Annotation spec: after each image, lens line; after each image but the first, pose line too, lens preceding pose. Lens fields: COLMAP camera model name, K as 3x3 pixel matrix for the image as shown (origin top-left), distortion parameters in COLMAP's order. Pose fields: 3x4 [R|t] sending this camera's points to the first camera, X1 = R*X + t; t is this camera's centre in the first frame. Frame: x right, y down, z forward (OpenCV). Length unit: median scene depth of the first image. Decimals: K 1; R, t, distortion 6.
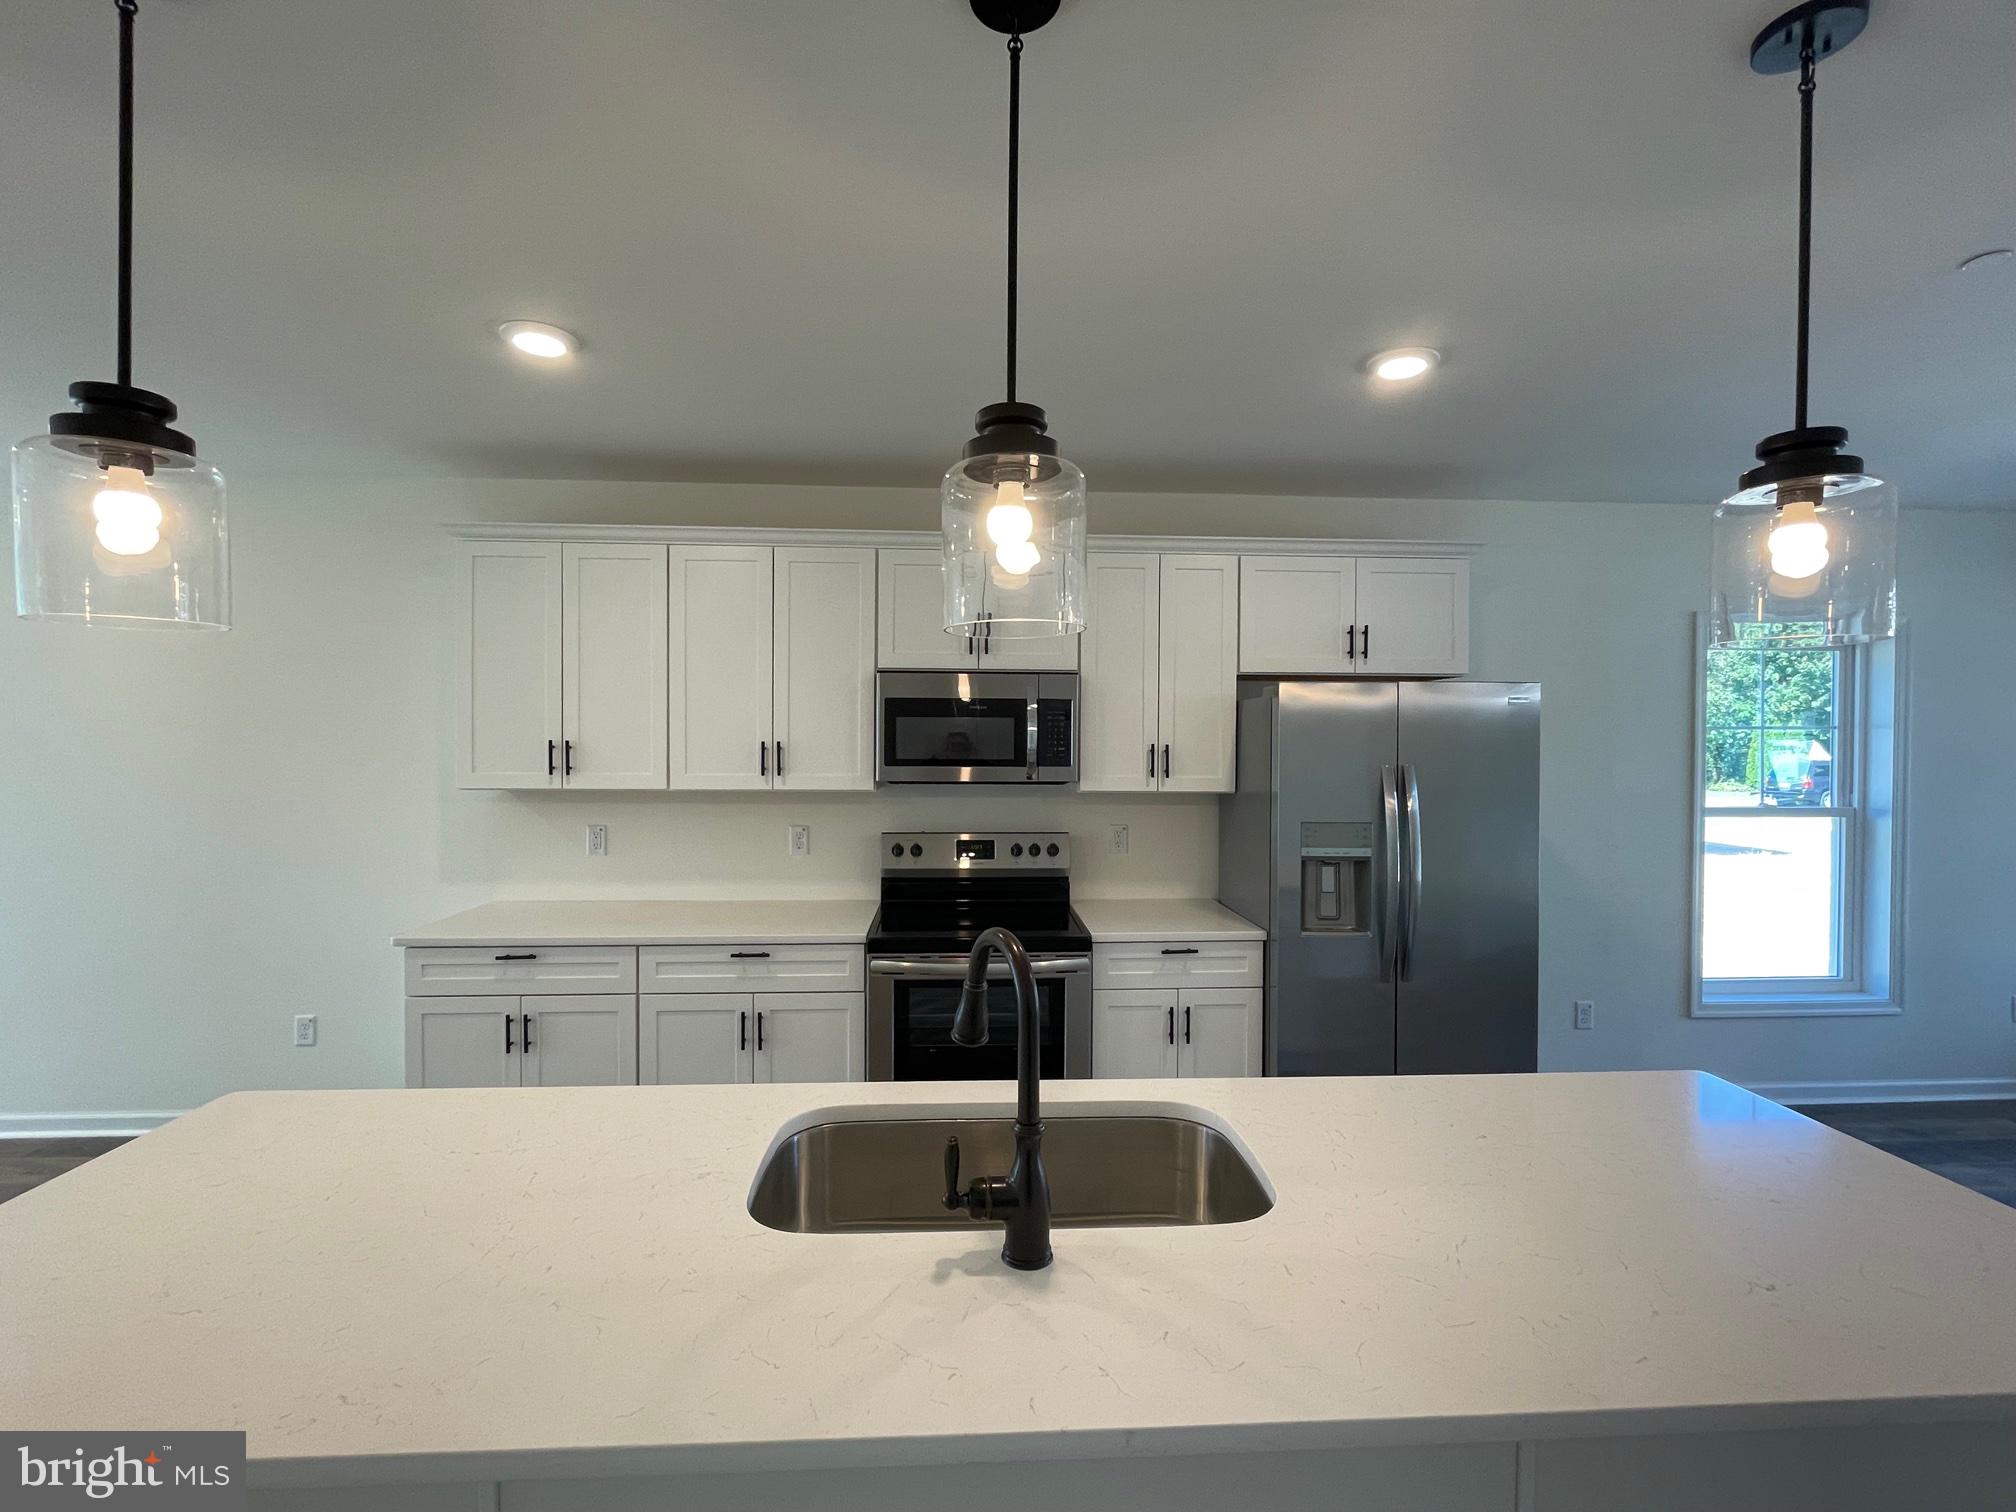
lens RADIAL K [[900.1, 0, 1008.0], [0, 900.1, 756.0], [0, 0, 1]] dist [-0.005108, -0.000805]
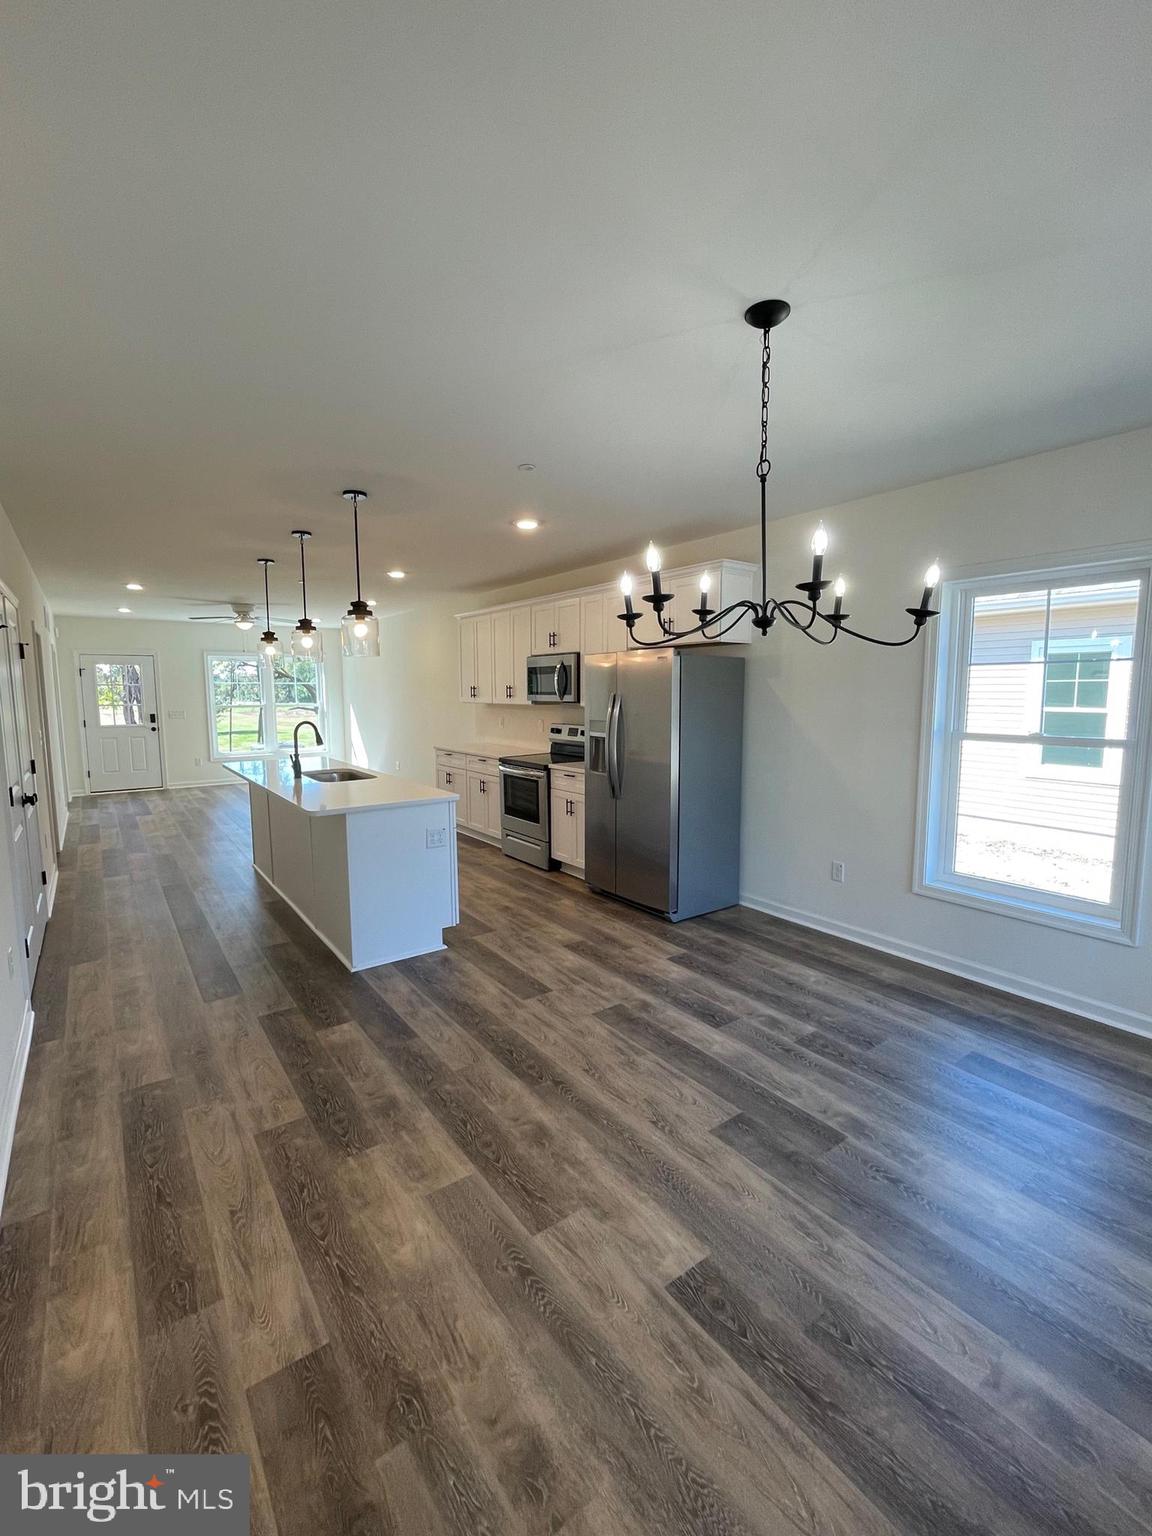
lens RADIAL K [[666.8, 0, 576.0], [0, 666.8, 768.0], [0, 0, 1]] dist [0.000167, -0.000047]
pose [[0.543824, 0.095734, -0.833721, 1.495036], [-0.003021, 0.993689, 0.112132, 0.005182], [0.839194, -0.058461, 0.540681, 0.086620]]
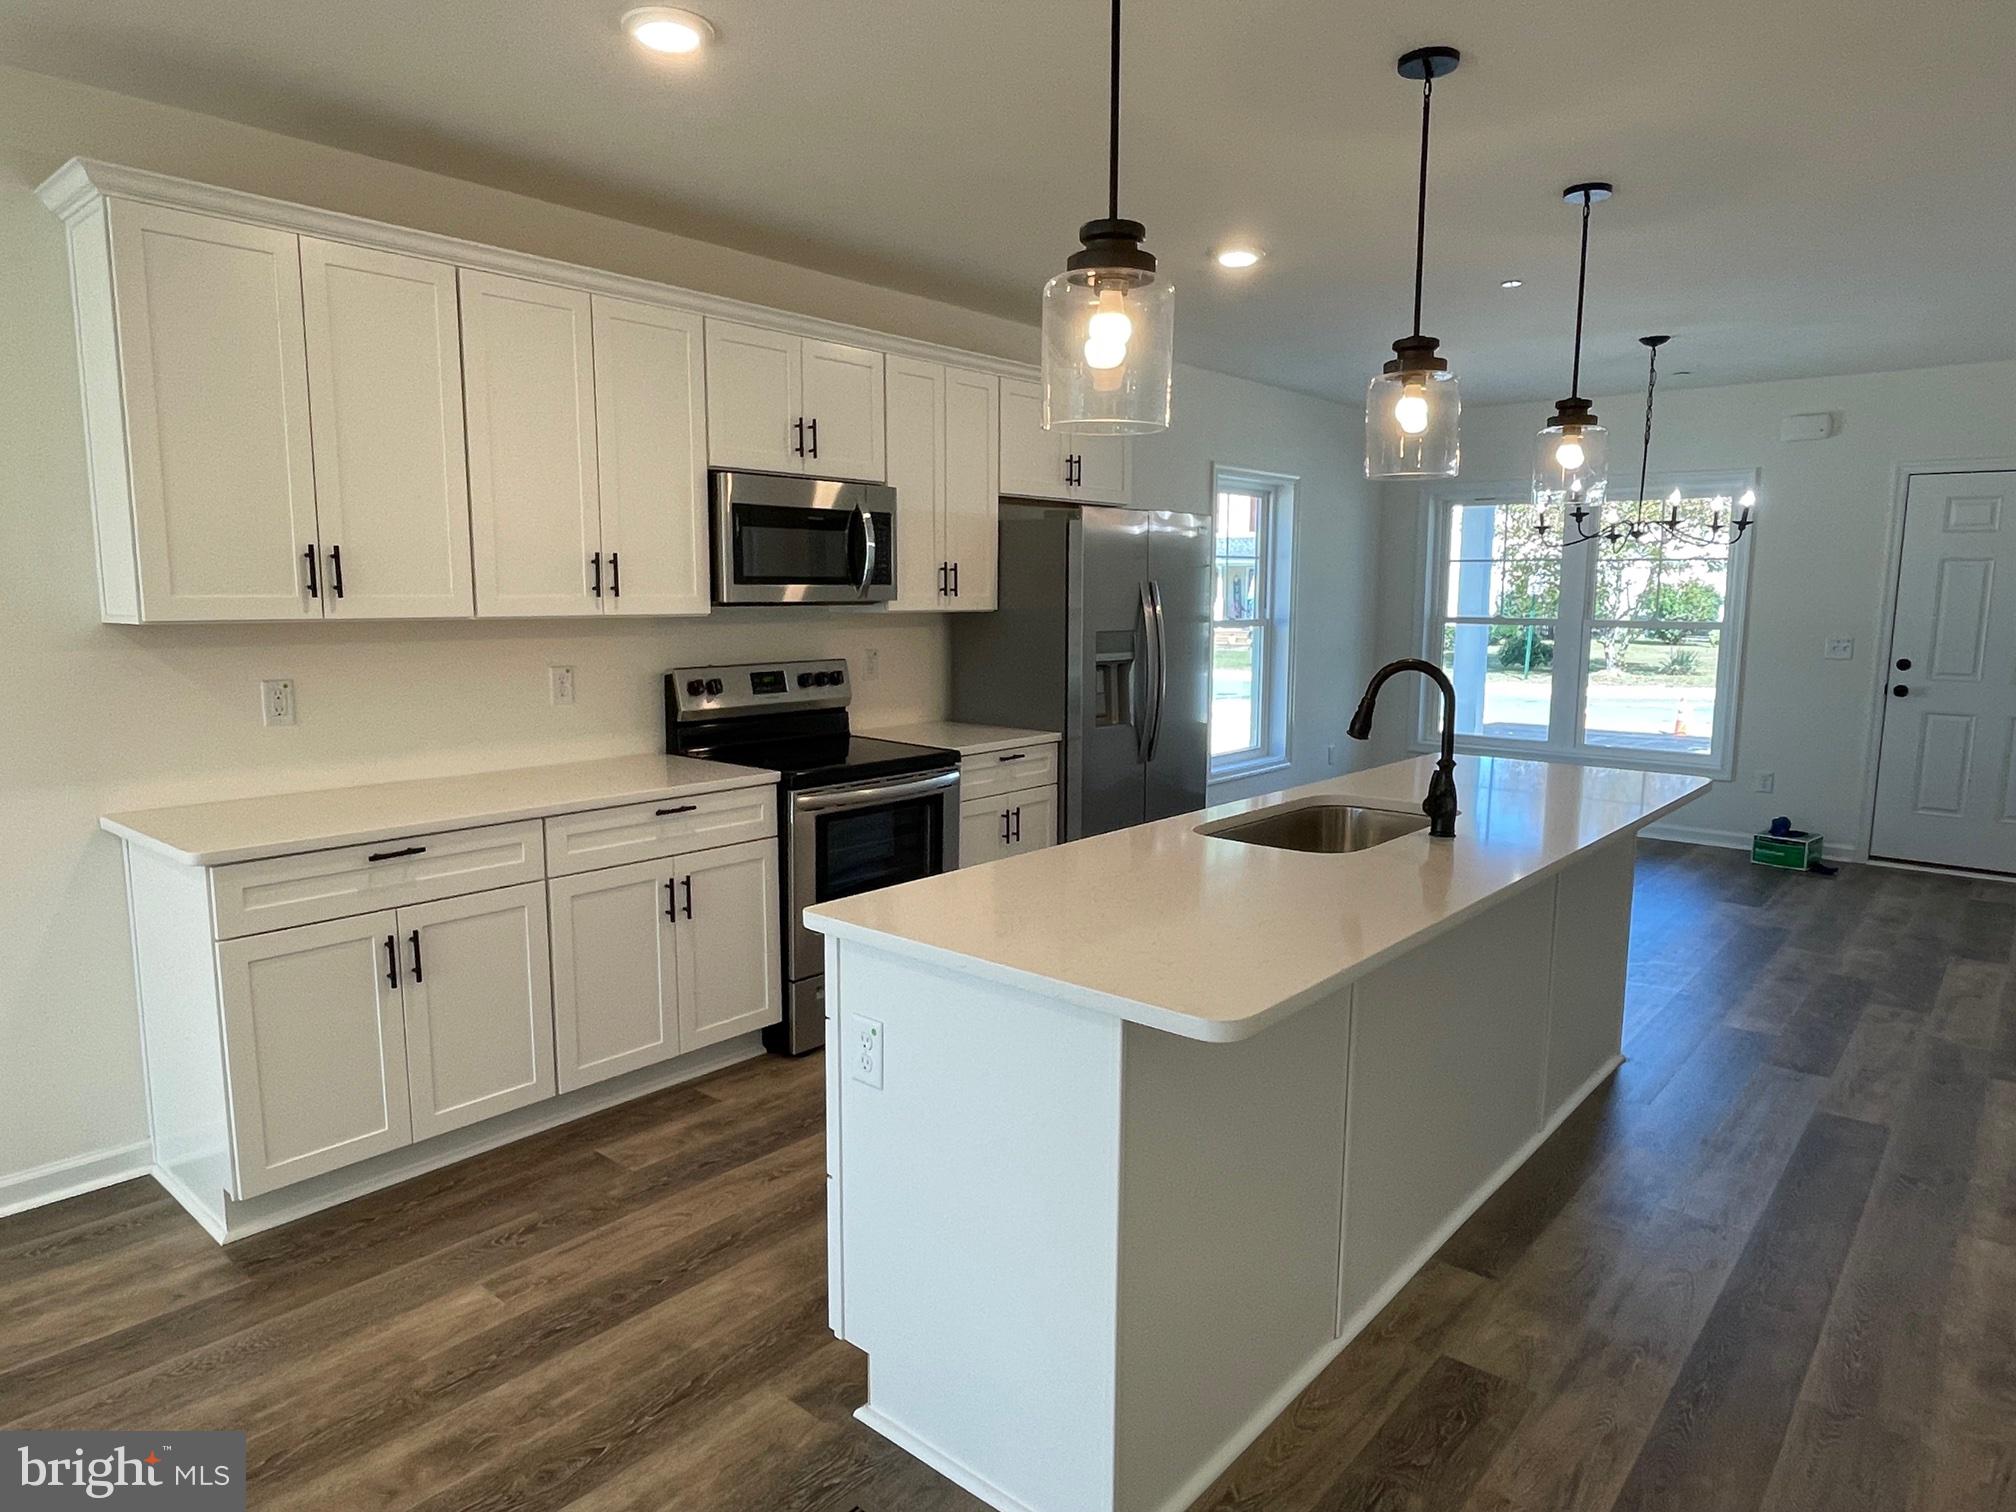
lens RADIAL K [[1285.2, 0, 1048.2], [0, 1285.2, 737.2], [0, 0, 1]] dist [0.040799, -0.000595]
pose [[0.673795, -0.088075, 0.733650, -0.843719], [-0.009496, 0.991757, 0.127782, -0.004441], [-0.738857, -0.093066, 0.667405, -0.055439]]
